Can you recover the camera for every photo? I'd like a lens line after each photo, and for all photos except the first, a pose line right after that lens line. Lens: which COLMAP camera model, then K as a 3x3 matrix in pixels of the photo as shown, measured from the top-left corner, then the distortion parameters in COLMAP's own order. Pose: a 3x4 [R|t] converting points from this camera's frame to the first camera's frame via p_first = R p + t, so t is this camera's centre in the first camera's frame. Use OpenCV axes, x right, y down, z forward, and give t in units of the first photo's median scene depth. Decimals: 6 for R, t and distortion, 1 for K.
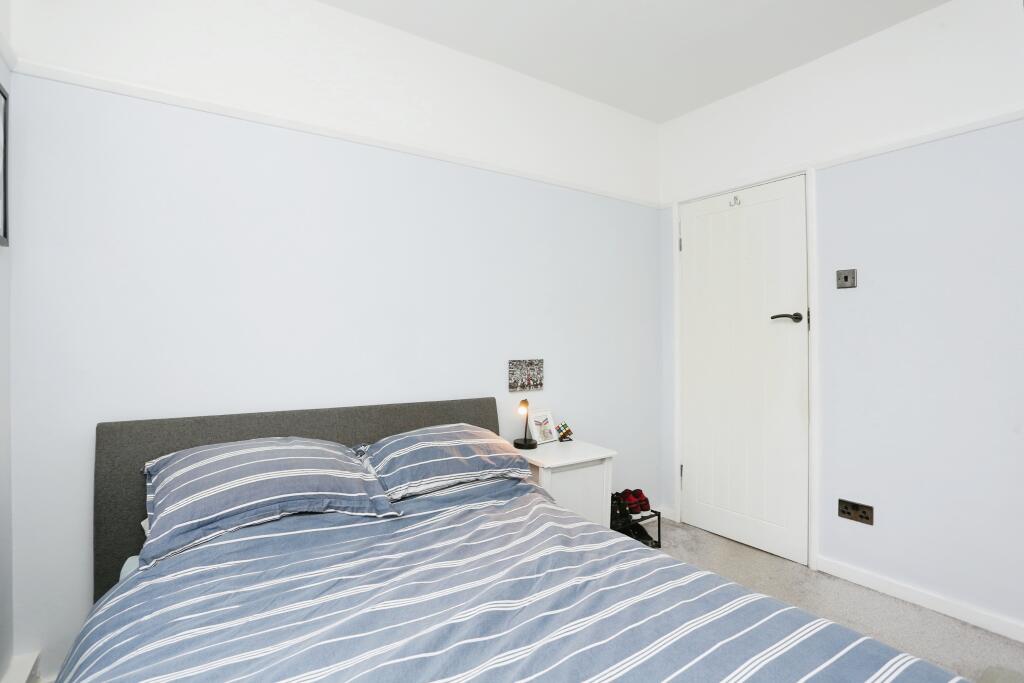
lens RADIAL K [[519.9, 0, 512.7], [0, 519.9, 339.9], [0, 0, 1]] dist [-0.034096, 0.000605]
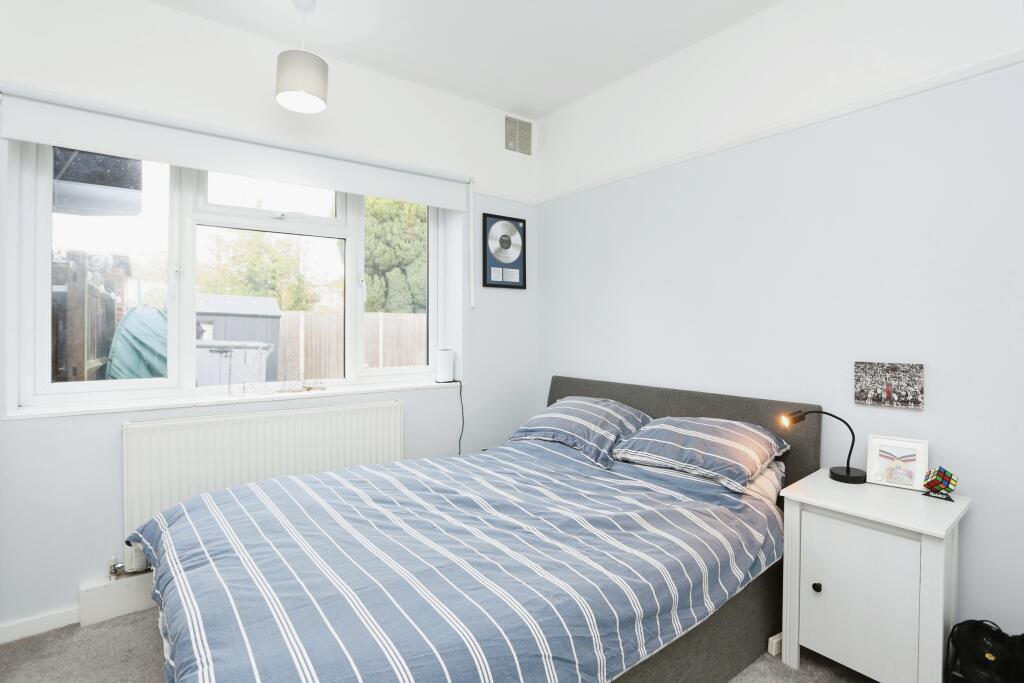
lens RADIAL K [[519.9, 0, 512.3], [0, 519.9, 335.6], [0, 0, 1]] dist [-0.034096, 0.000605]
pose [[0.025737, 0.007184, -0.999643, 0.734366], [-0.002351, 0.999972, 0.007126, -0.002544], [0.999666, 0.002167, 0.025753, 0.498896]]
